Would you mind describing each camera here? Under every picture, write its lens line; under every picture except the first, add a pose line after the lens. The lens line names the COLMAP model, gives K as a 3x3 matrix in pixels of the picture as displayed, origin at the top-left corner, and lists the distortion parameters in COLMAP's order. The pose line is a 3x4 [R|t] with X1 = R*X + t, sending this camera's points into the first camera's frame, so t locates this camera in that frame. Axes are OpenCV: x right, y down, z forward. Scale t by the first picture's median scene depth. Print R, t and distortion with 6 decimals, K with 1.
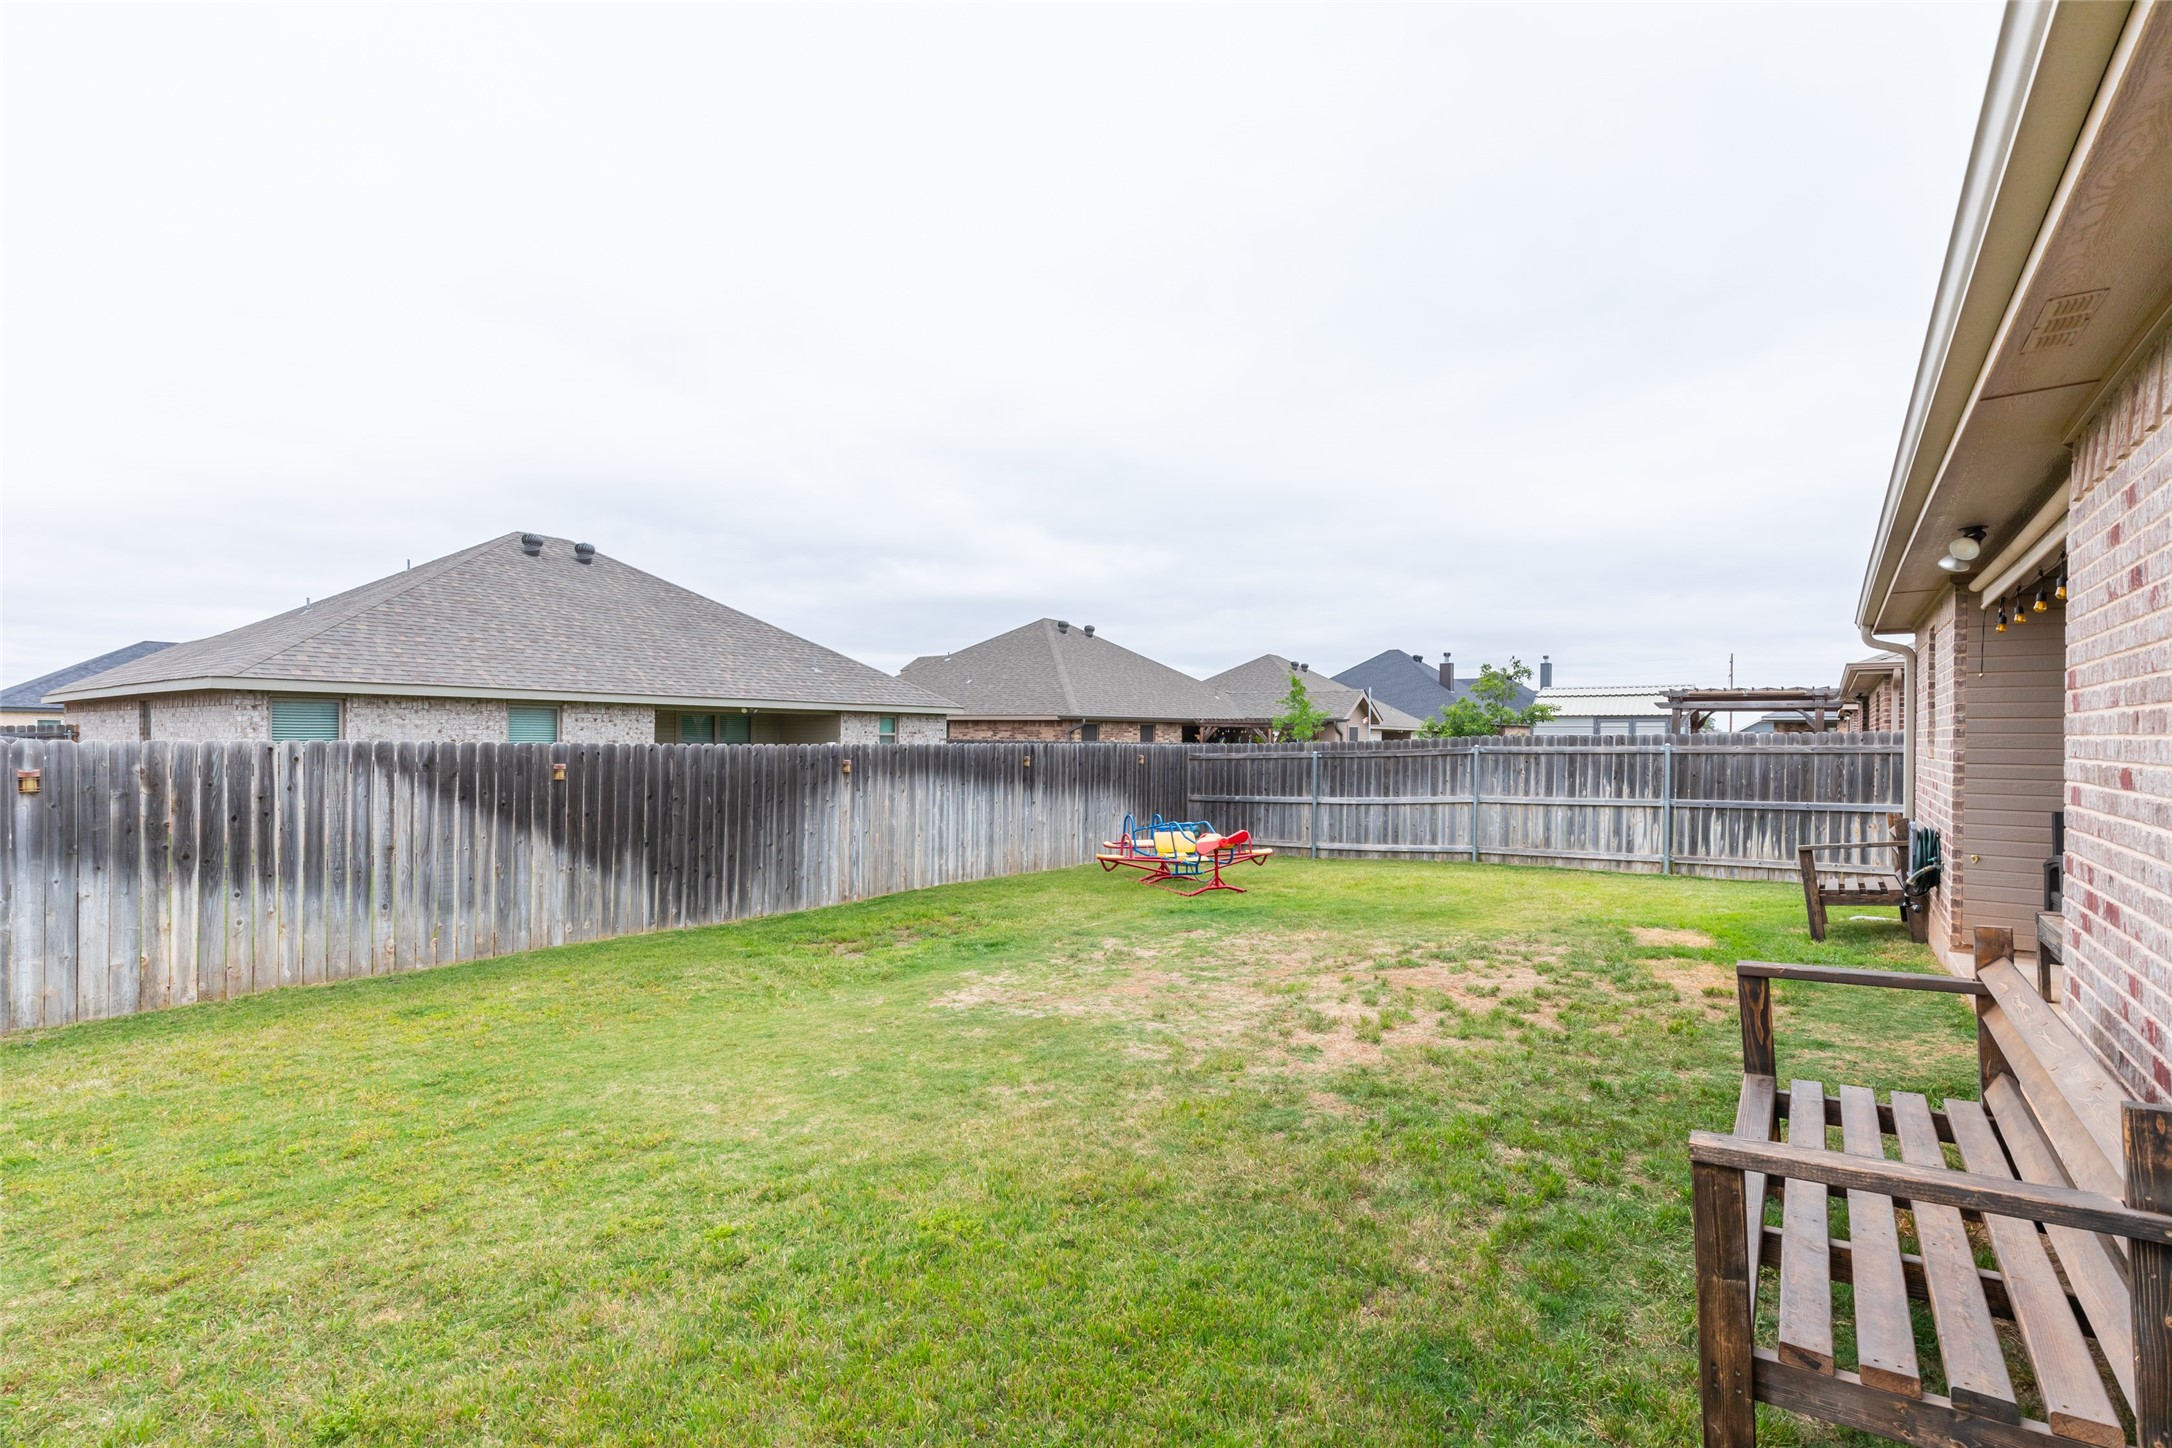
lens RADIAL K [[981.2, 0, 1069.0], [0, 981.2, 711.1], [0, 0, 1]] dist [0.005115, 0.001355]
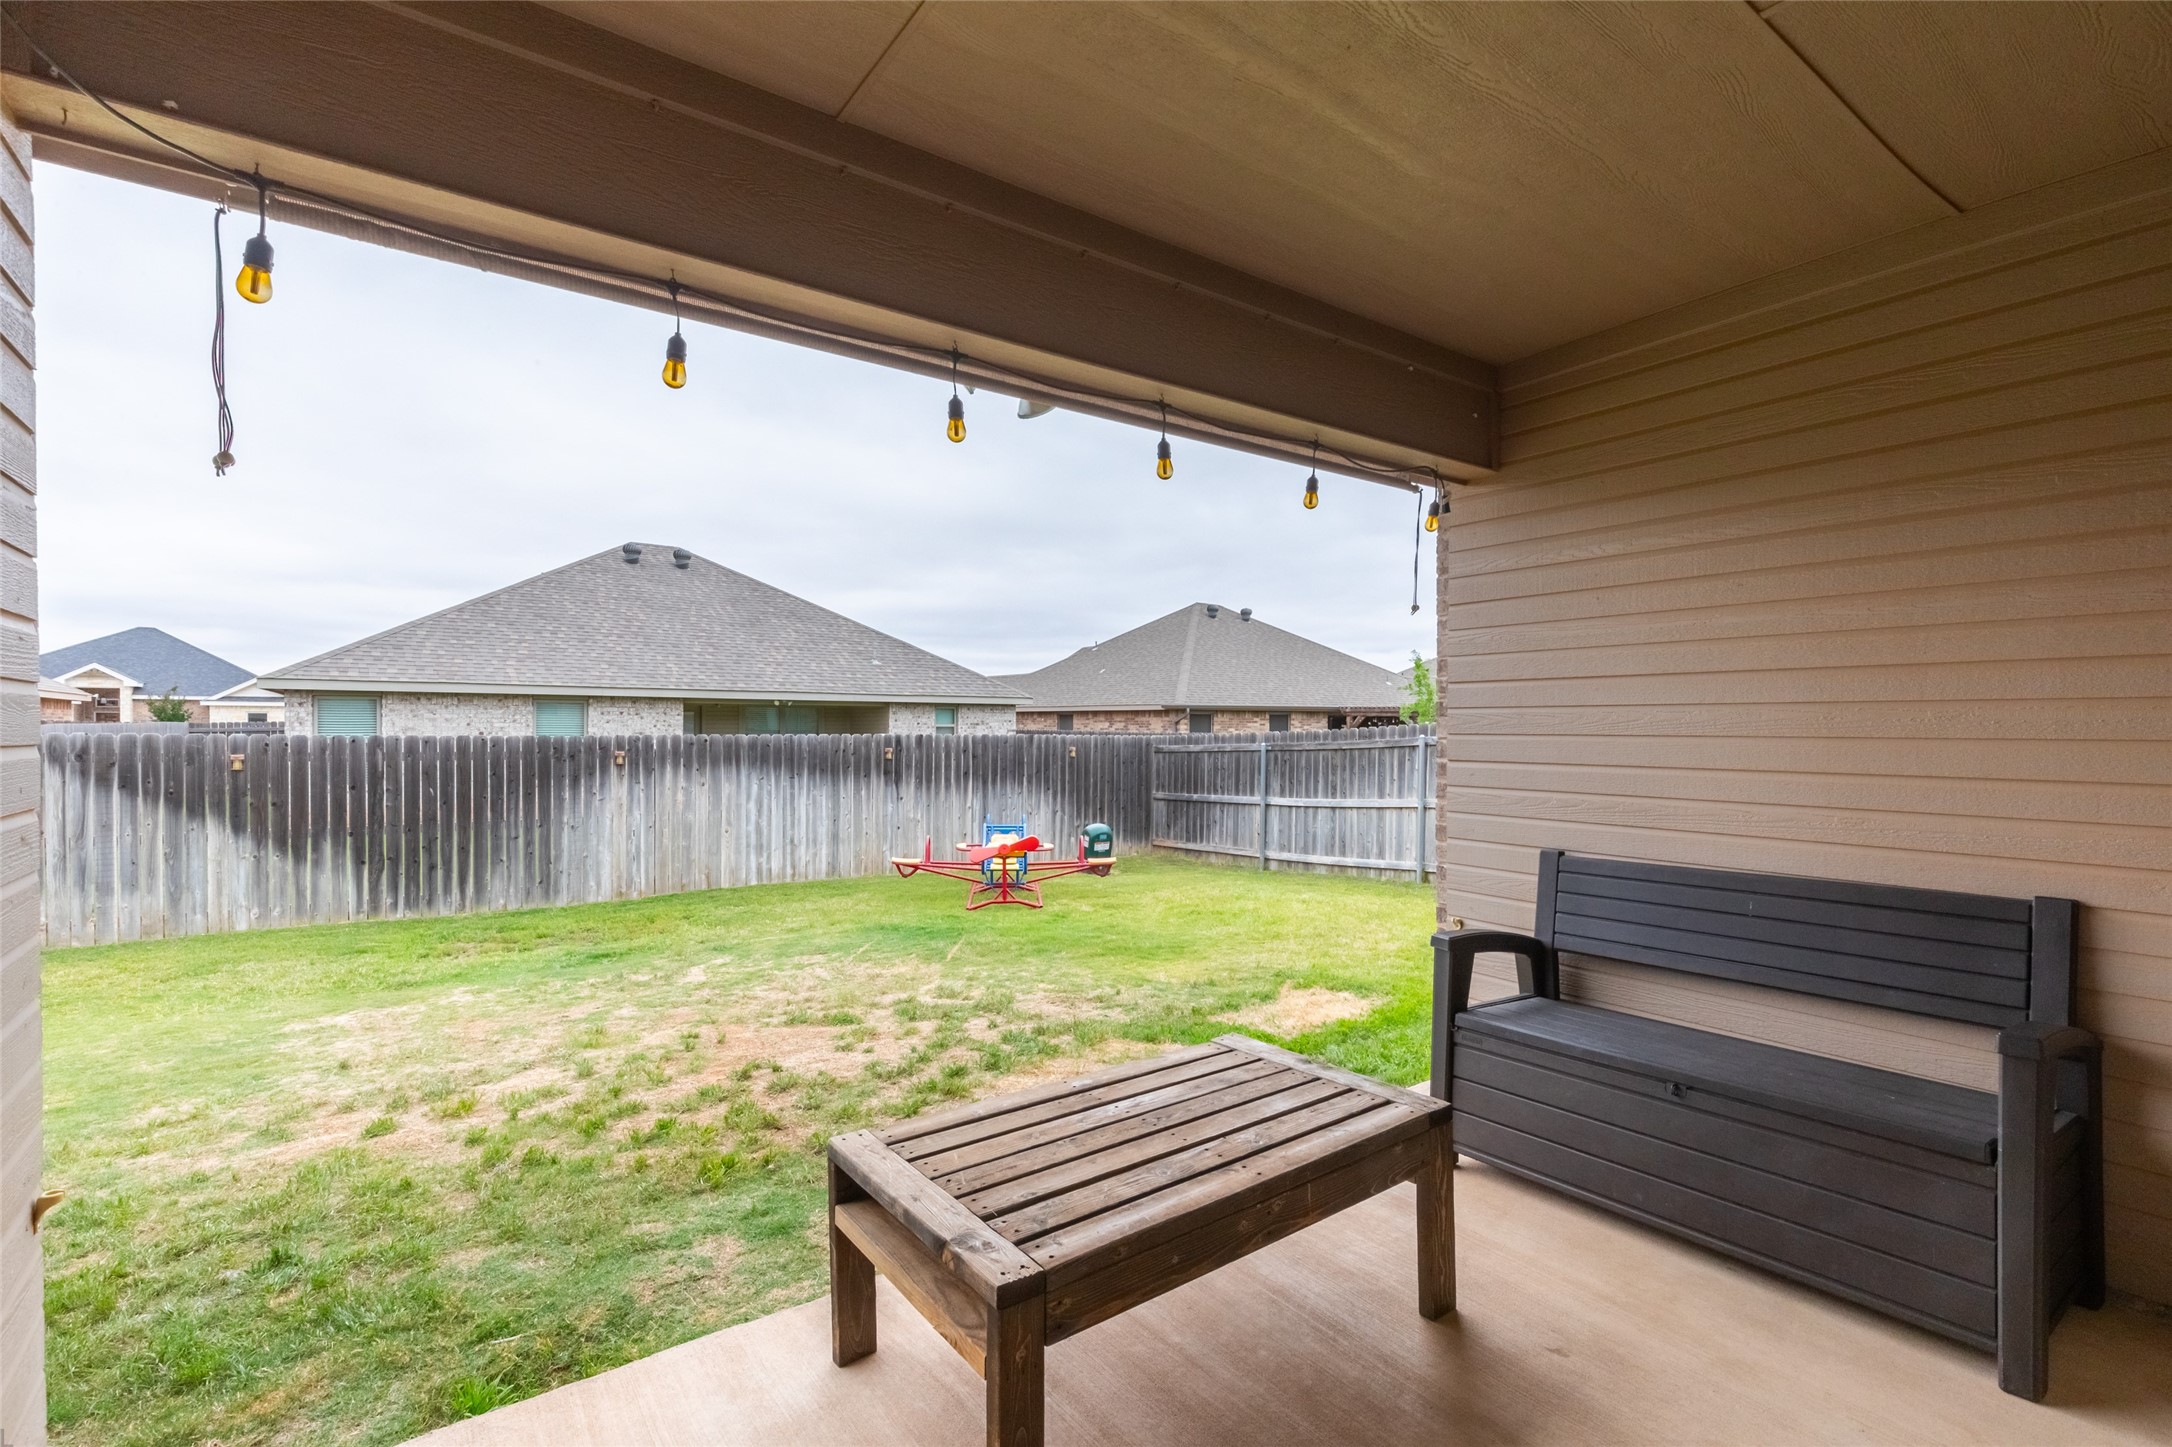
lens RADIAL K [[981.2, 0, 1069.0], [0, 981.2, 710.6], [0, 0, 1]] dist [0.005115, 0.001355]
pose [[0.955578, -0.009359, -0.294589, 0.381855], [0.011582, 0.999916, 0.005802, 0.007300], [0.294510, -0.008956, 0.955606, 0.165499]]
